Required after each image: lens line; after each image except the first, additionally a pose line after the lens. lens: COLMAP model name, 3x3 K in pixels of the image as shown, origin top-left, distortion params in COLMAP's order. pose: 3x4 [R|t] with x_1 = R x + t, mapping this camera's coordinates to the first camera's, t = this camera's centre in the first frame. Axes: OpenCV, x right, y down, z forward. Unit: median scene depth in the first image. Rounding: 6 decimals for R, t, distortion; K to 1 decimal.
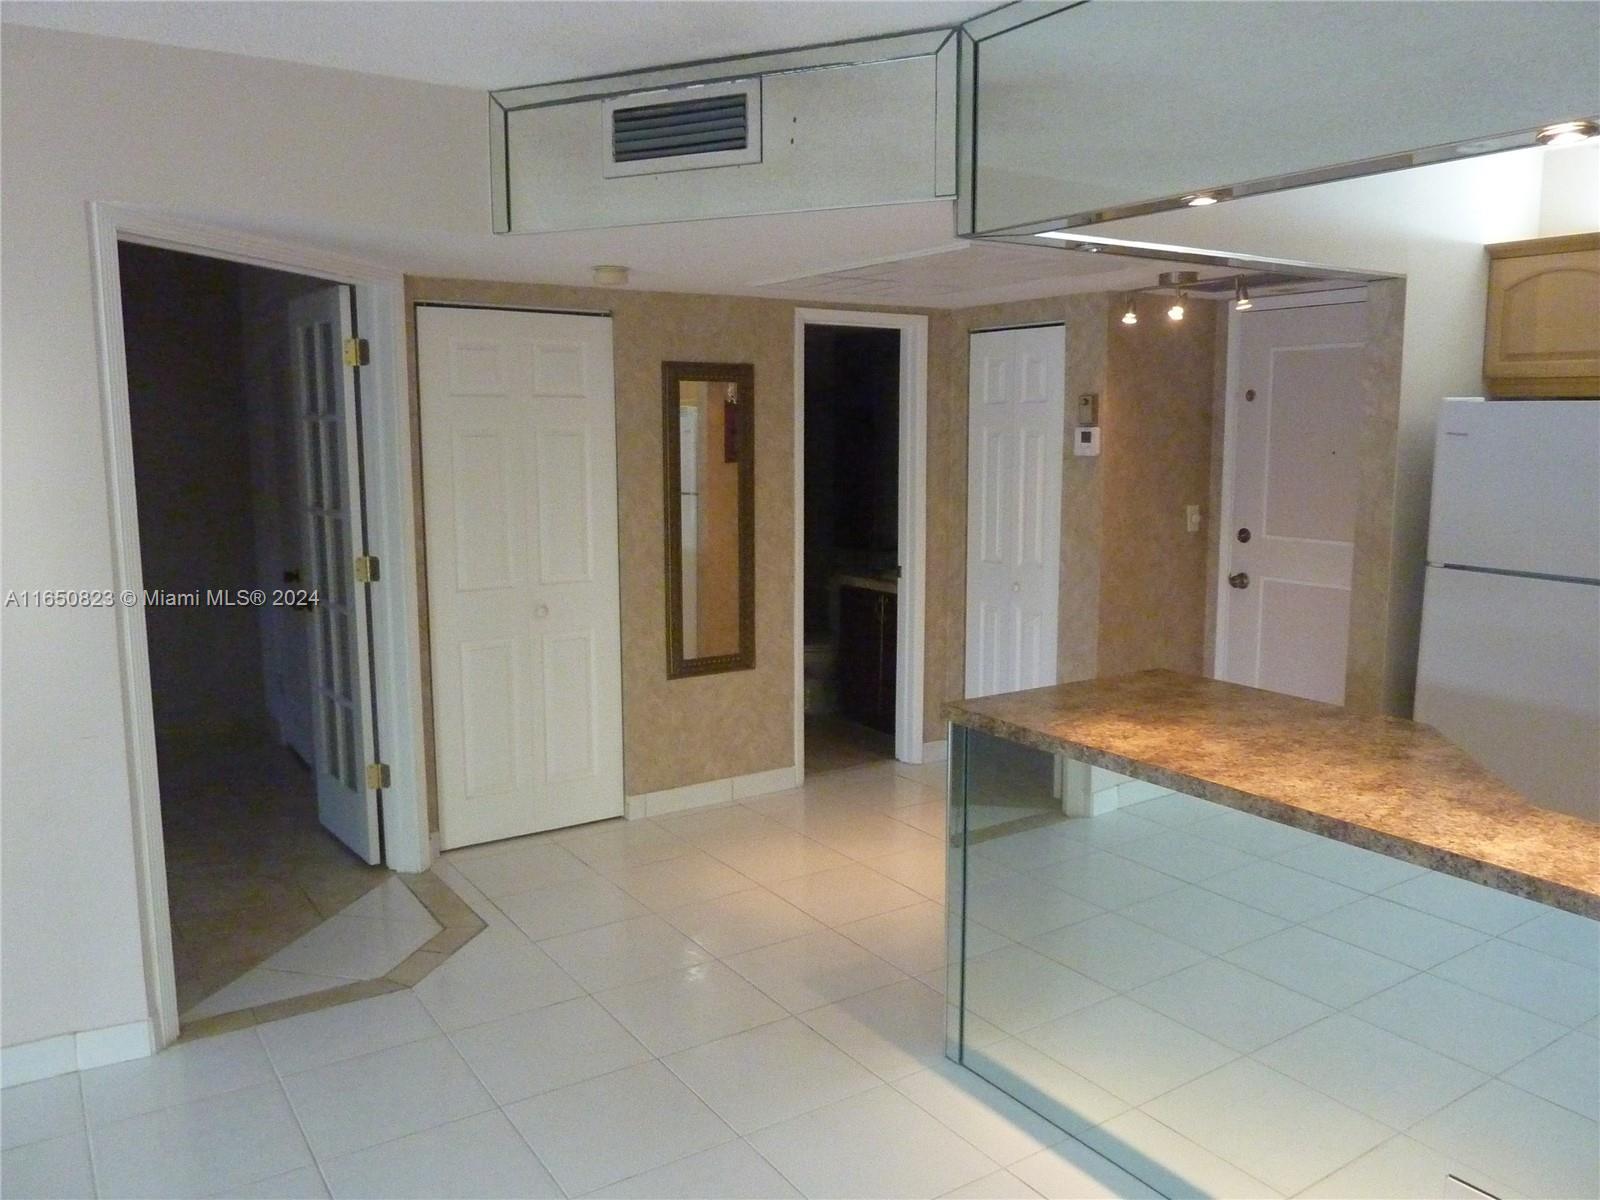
lens RADIAL K [[1222.1, 0, 803.9], [0, 1222.1, 598.0], [0, 0, 1]] dist [-0.019902, -0.013867]
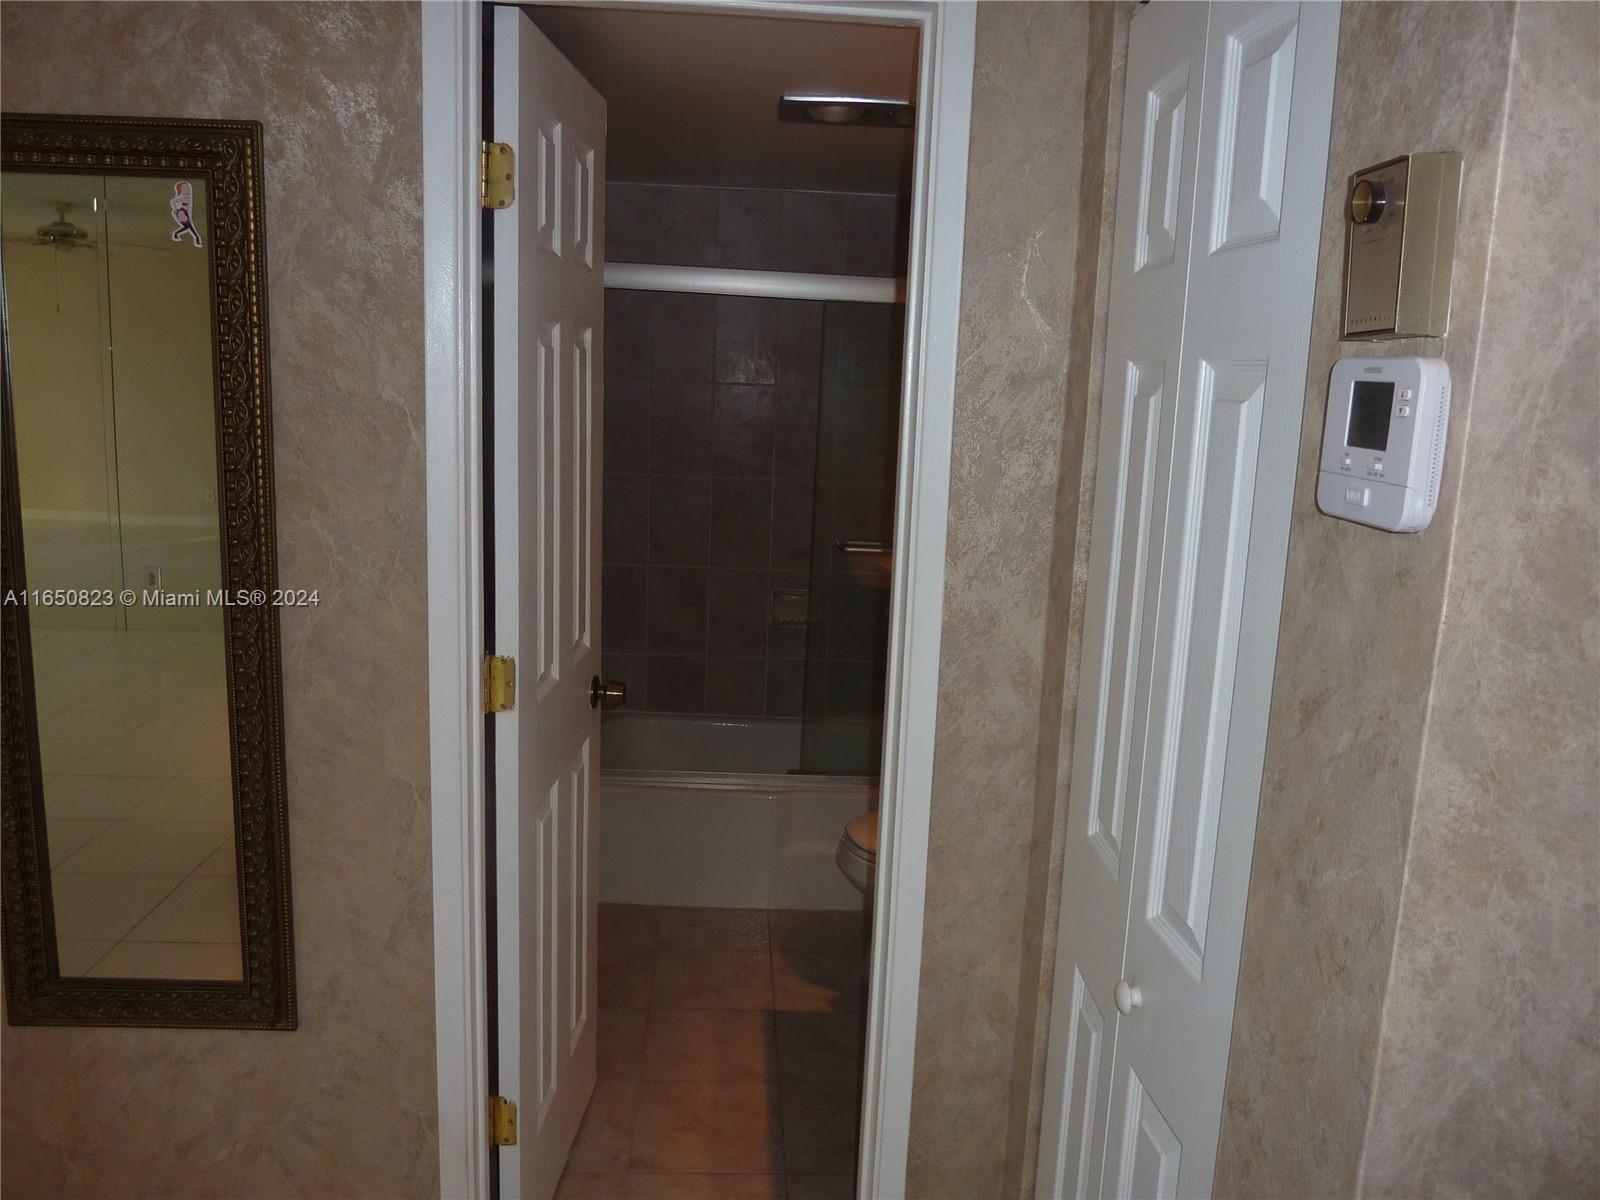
lens RADIAL K [[1222.1, 0, 803.9], [0, 1222.1, 598.0], [0, 0, 1]] dist [-0.019902, -0.013867]
pose [[0.857550, 0.131729, -0.497248, 0.250911], [-0.114646, 0.991285, 0.064889, -0.108102], [0.501462, 0.001361, 0.865179, 0.811987]]
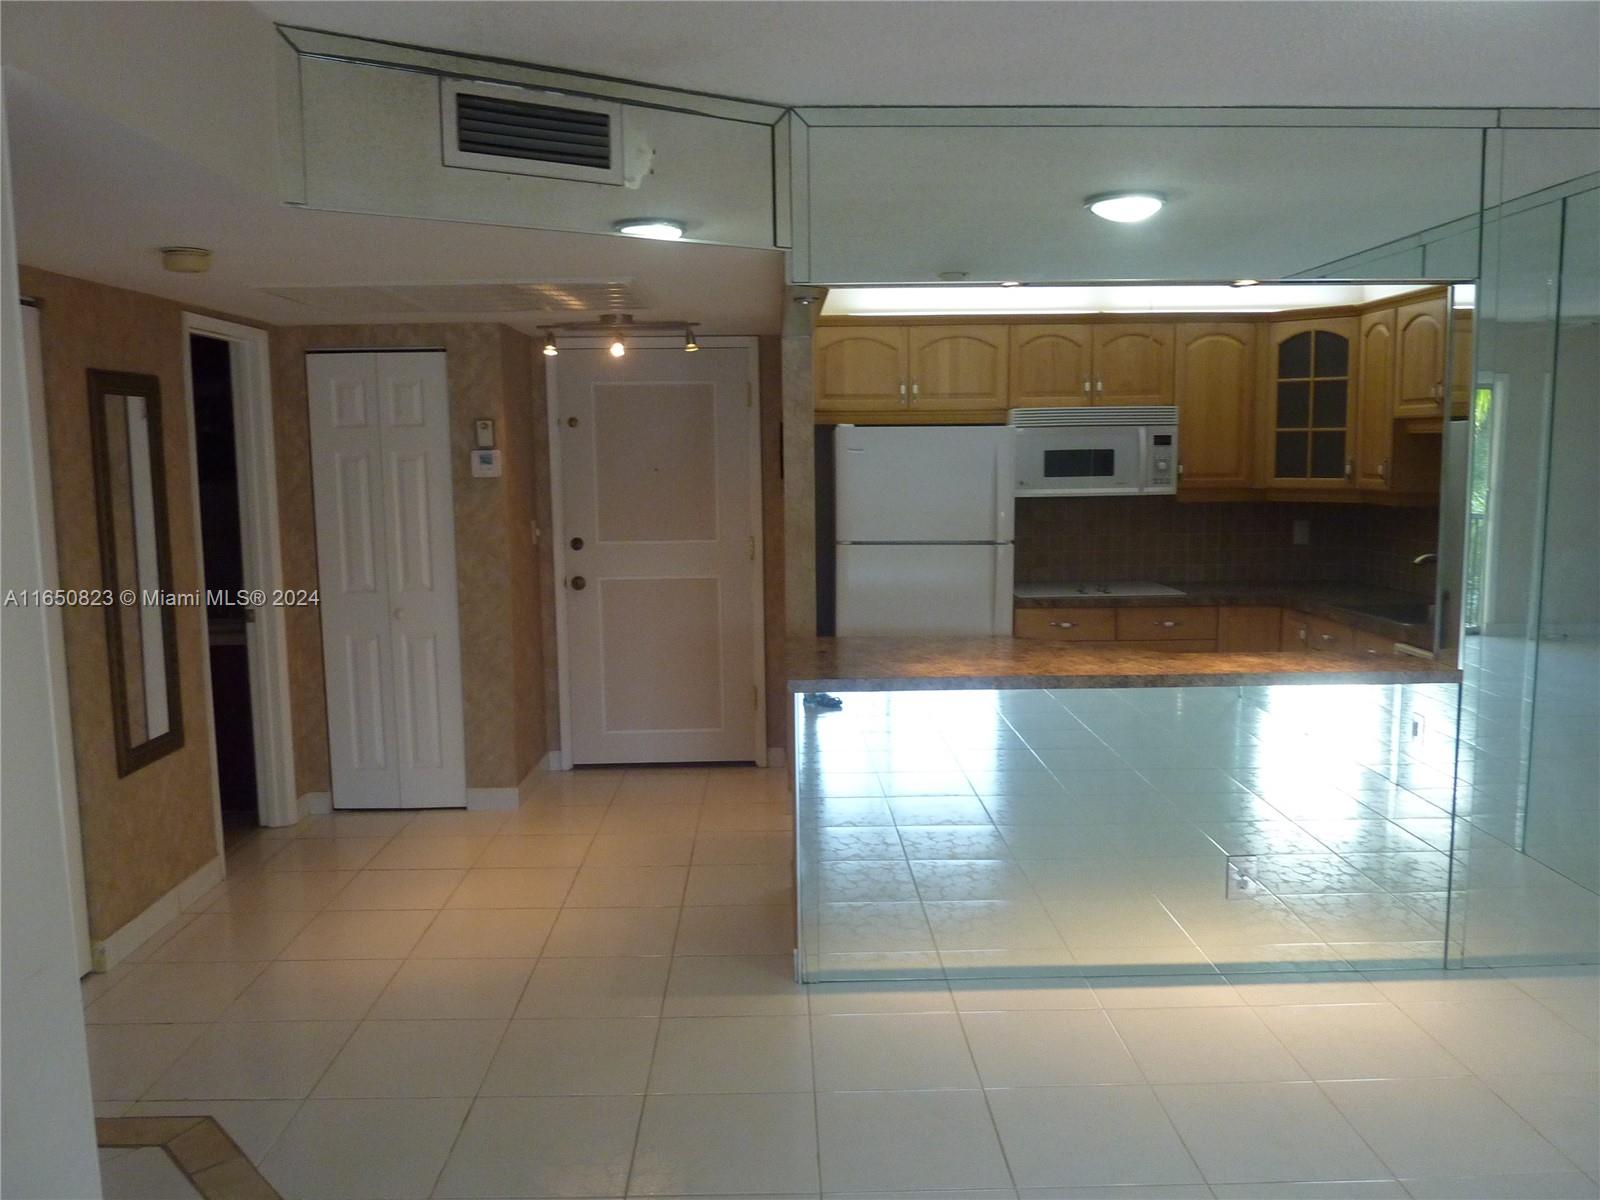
lens RADIAL K [[1222.1, 0, 803.9], [0, 1222.1, 598.0], [0, 0, 1]] dist [-0.019902, -0.013867]
pose [[0.532124, -0.106523, 0.839938, -0.517054], [0.129444, 0.990627, 0.043627, -0.024098], [-0.836713, 0.085510, 0.540925, 0.212387]]
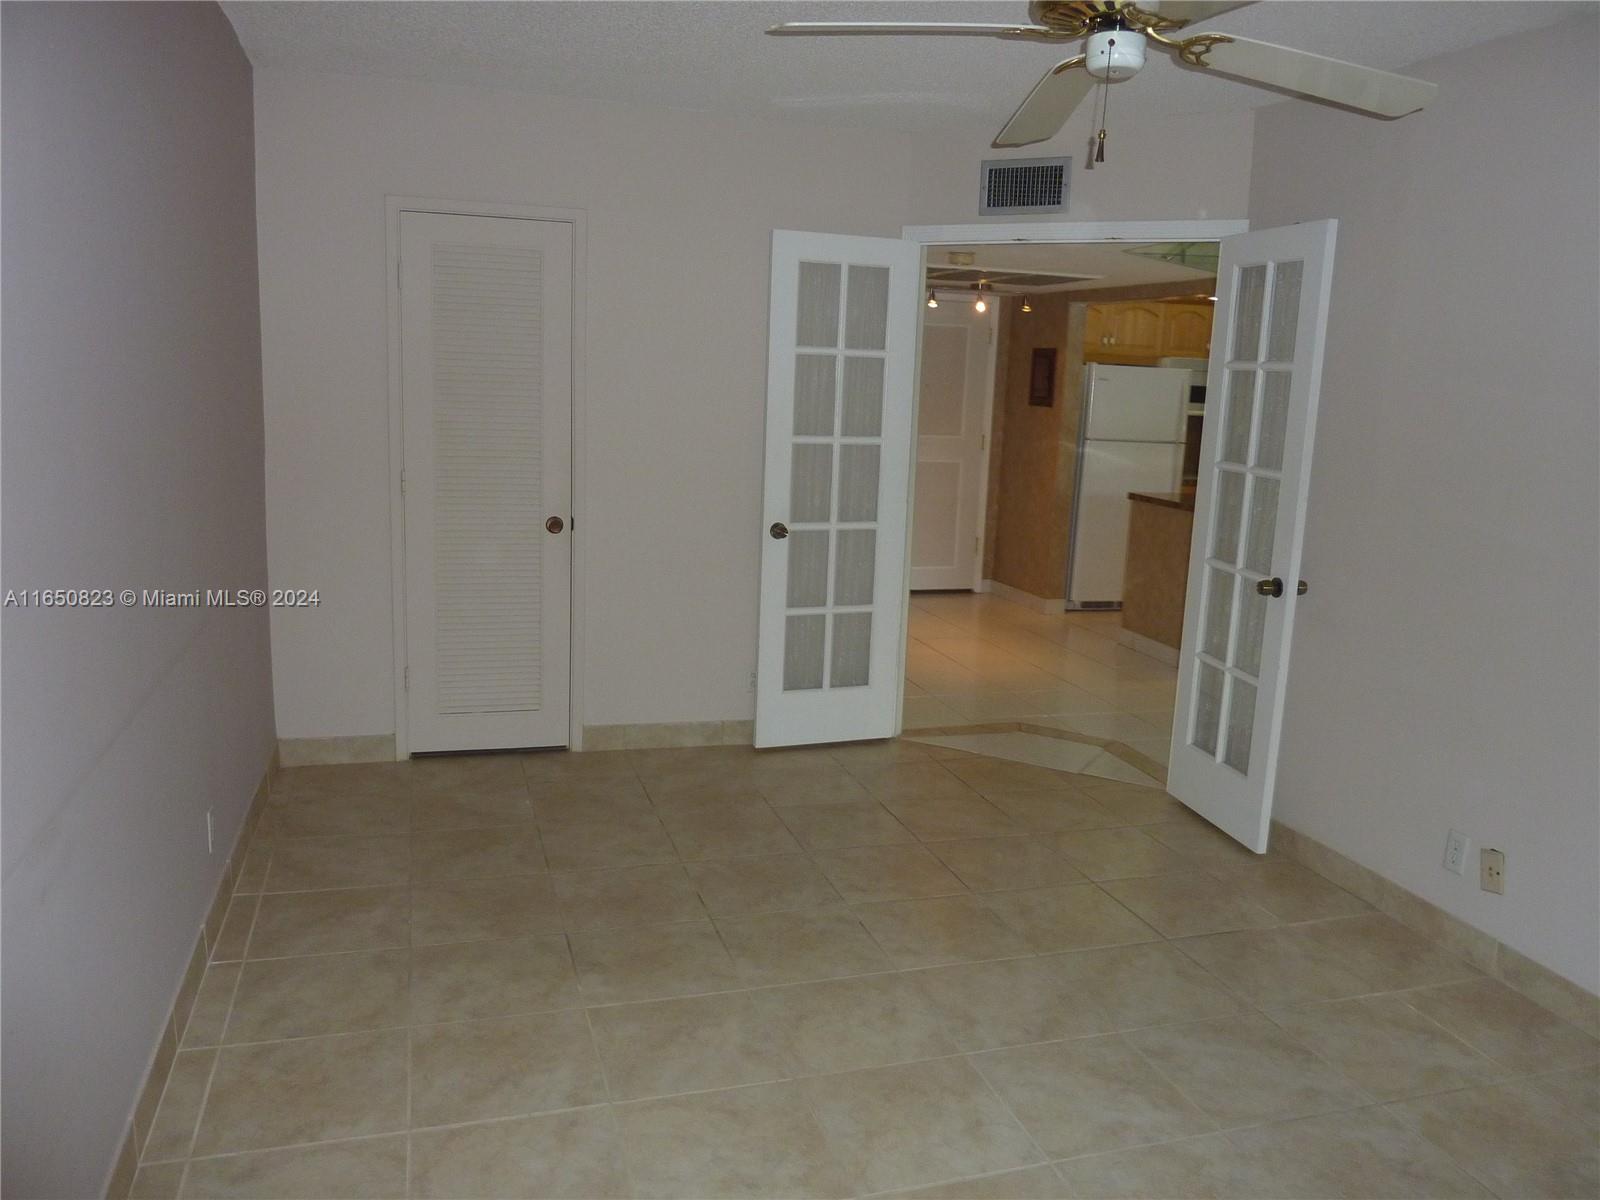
lens RADIAL K [[1222.1, 0, 803.9], [0, 1222.1, 598.0], [0, 0, 1]] dist [-0.019902, -0.013867]
pose [[0.281380, -0.162259, 0.945779, -1.309208], [0.095462, 0.985445, 0.140663, -0.078462], [-0.954836, 0.050706, 0.292774, 0.646335]]
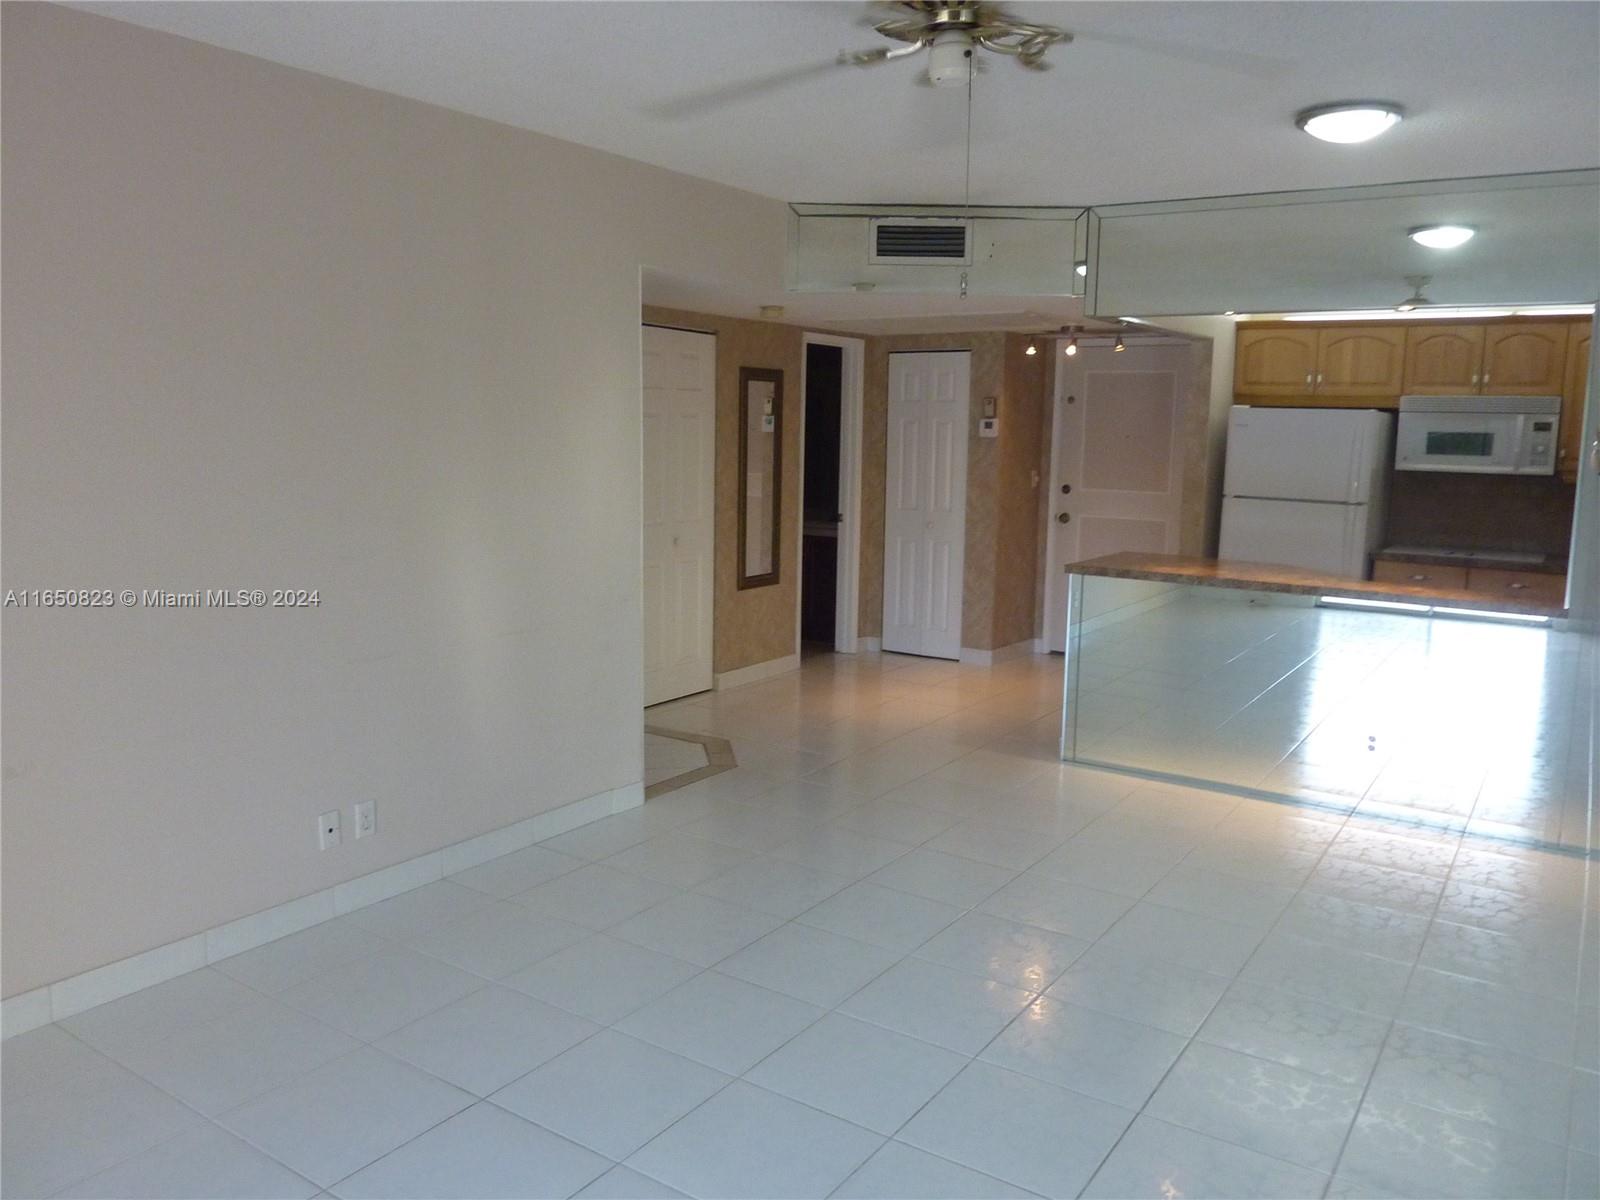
lens RADIAL K [[1224.1, 0, 798.9], [0, 1224.1, 621.0], [0, 0, 1]] dist [-0.023210, -0.005406]
pose [[0.922652, -0.044721, 0.383031, -0.596473], [0.035480, 0.998884, 0.031161, 0.059948], [-0.383998, -0.015161, 0.923210, -0.345458]]
